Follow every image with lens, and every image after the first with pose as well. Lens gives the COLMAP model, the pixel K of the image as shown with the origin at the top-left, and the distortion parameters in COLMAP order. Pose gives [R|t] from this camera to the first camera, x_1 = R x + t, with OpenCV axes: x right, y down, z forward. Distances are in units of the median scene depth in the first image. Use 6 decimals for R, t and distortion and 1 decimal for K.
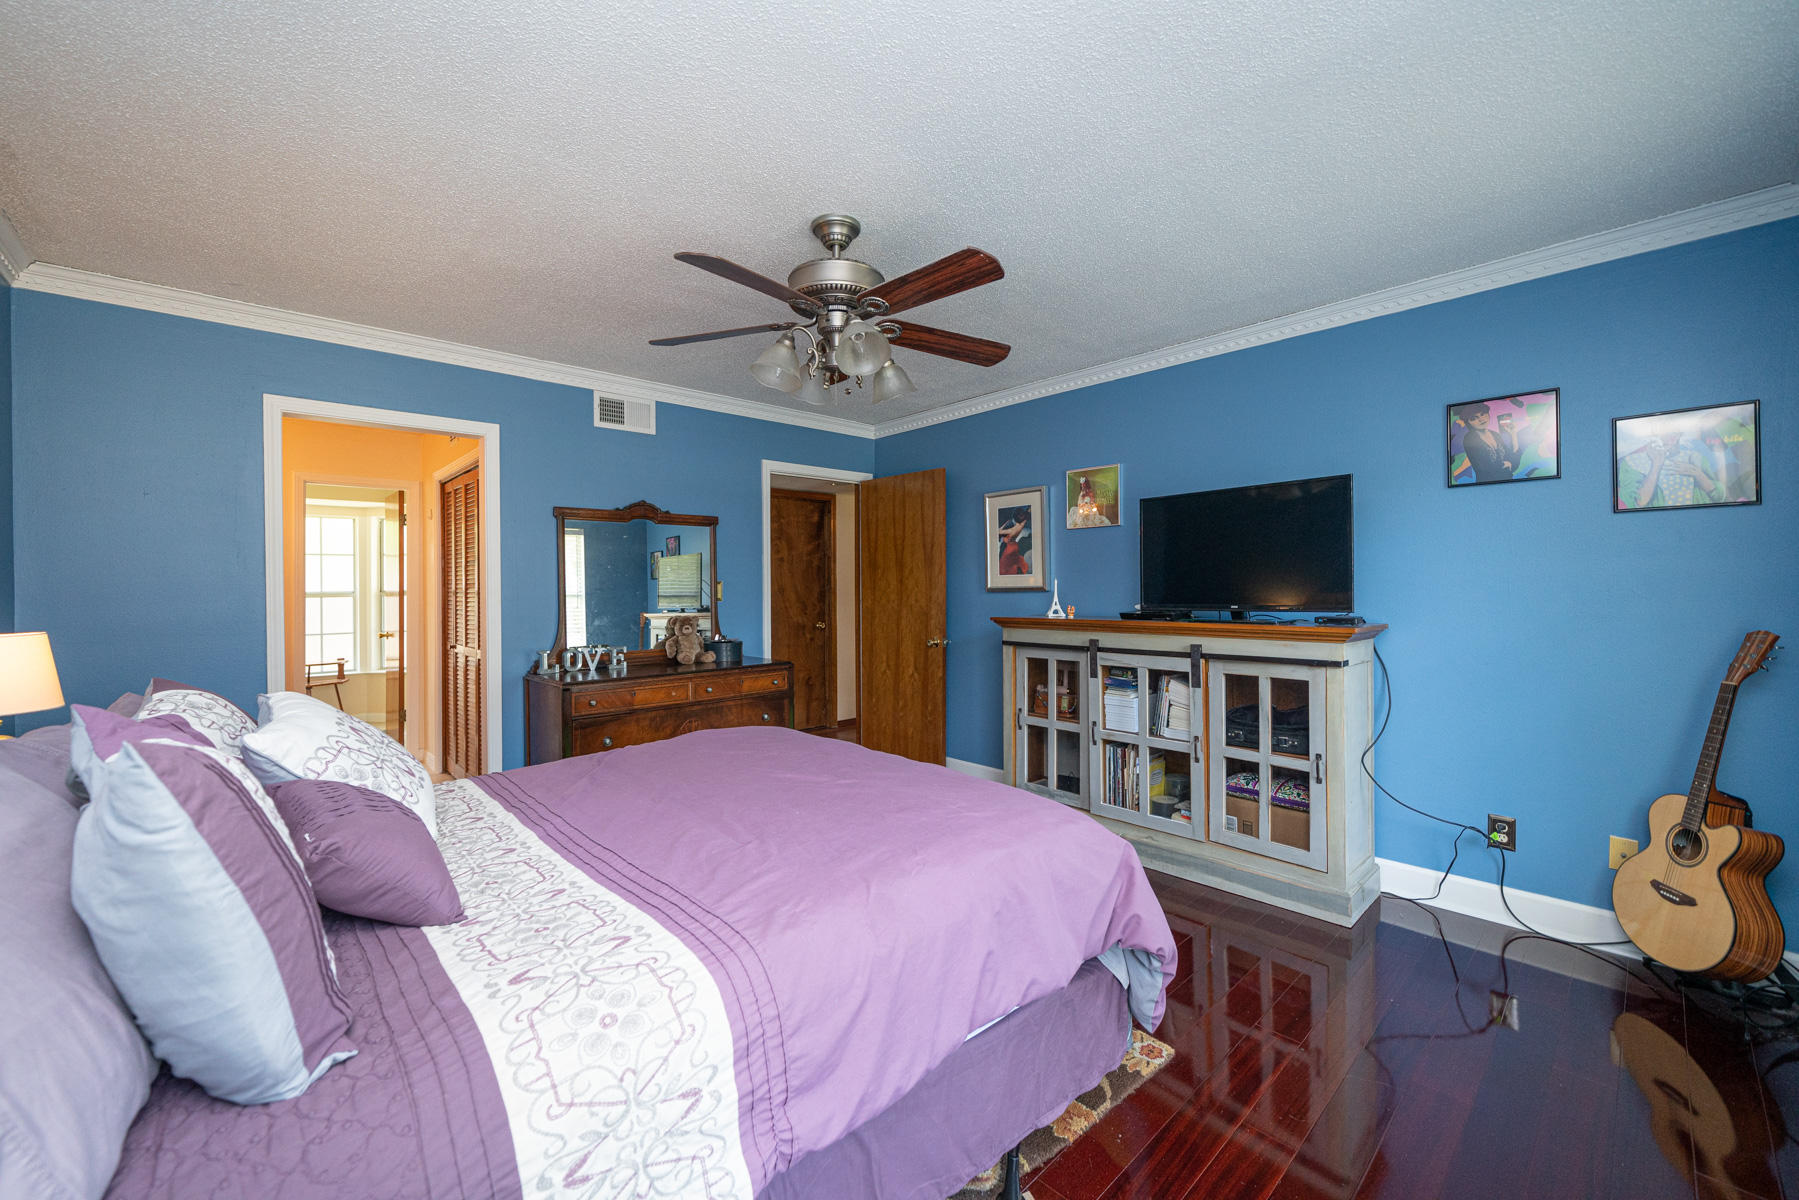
lens RADIAL K [[735.9, 0, 871.2], [0, 735.9, 583.7], [0, 0, 1]] dist [-0.001309, 0.000236]
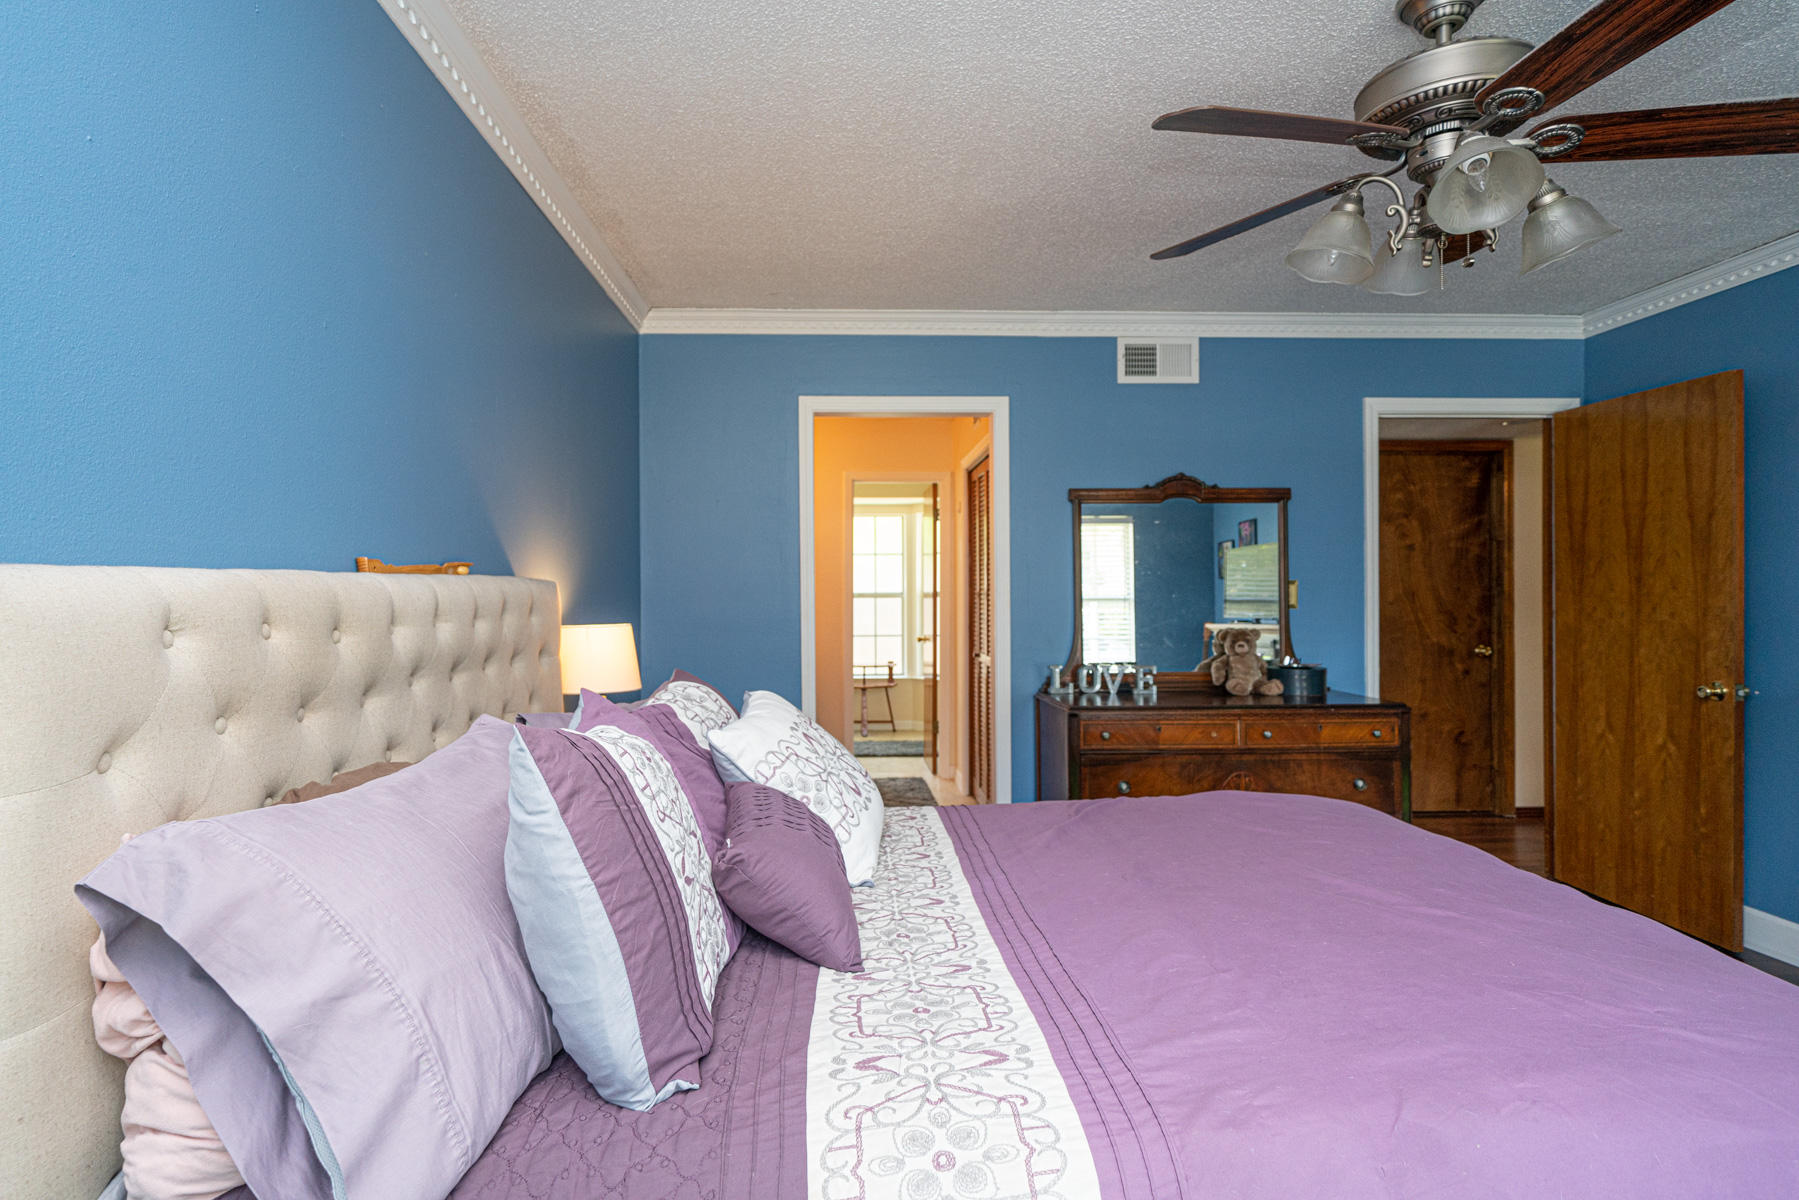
lens RADIAL K [[919.0, 0, 906.2], [0, 919.0, 589.0], [0, 0, 1]] dist [0.001521, 0.001153]
pose [[0.757787, 0.003063, -0.652494, 0.105249], [-0.001464, 0.999994, 0.002994, 0.003451], [0.652500, -0.001314, 0.757788, 0.123731]]
